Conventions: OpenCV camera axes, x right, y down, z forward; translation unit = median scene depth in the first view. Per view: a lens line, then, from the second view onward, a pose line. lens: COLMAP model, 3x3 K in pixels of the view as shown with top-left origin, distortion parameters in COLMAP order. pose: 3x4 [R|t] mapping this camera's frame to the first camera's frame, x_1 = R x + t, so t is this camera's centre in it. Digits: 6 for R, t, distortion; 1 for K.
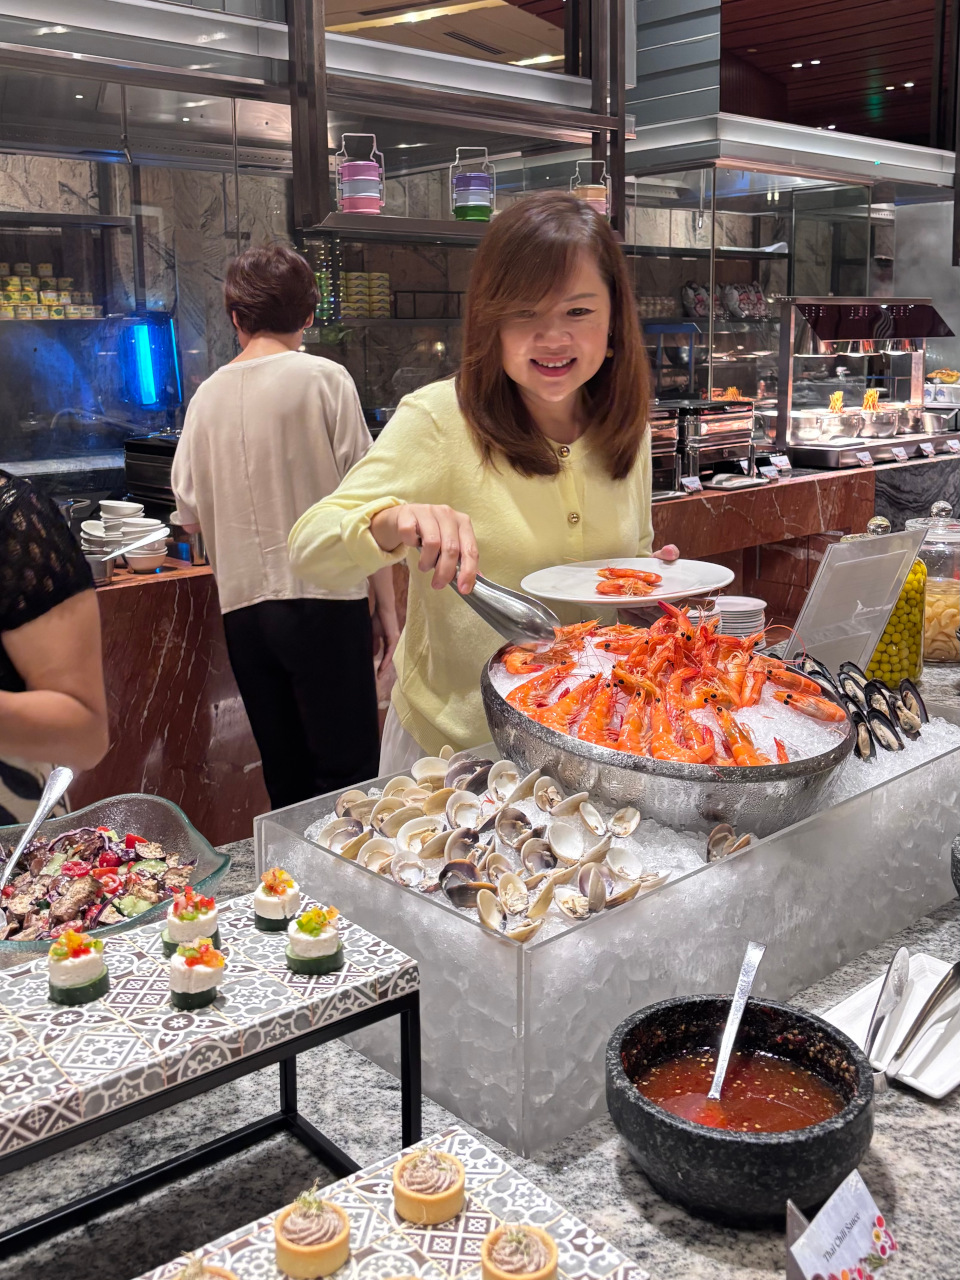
lens RADIAL K [[1312.3, 0, 481.7], [0, 1312.3, 526.5], [0, 0, 1]] dist [0.006448, -0.016943]
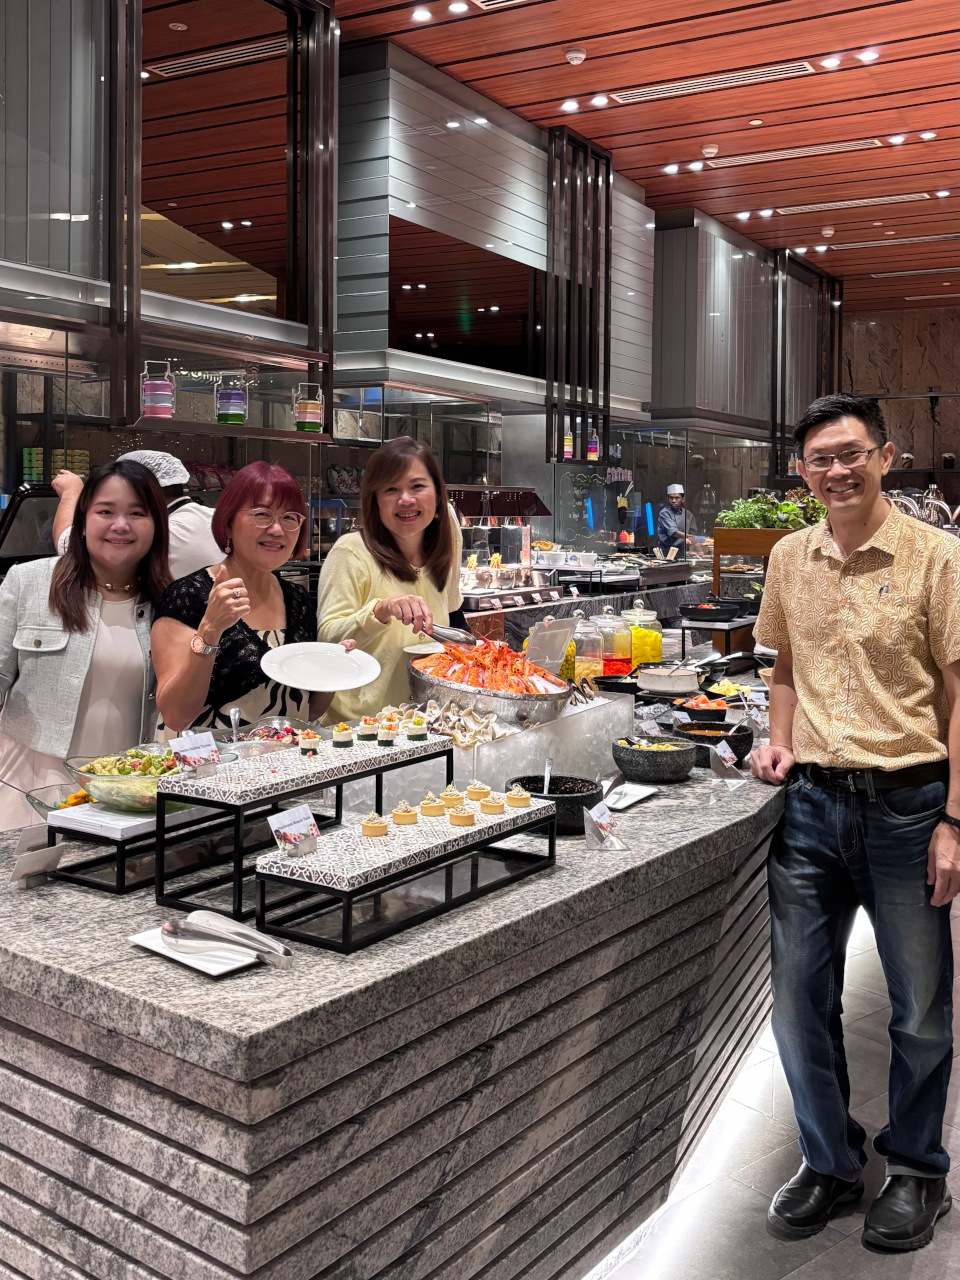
lens RADIAL K [[1312.3, 0, 481.7], [0, 1312.3, 526.5], [0, 0, 1]] dist [0.006448, -0.016943]
pose [[0.950534, 0.020064, 0.309971, -0.141170], [0.020194, 0.991809, -0.126123, 0.039142], [-0.309962, 0.126144, 0.942343, -0.278171]]
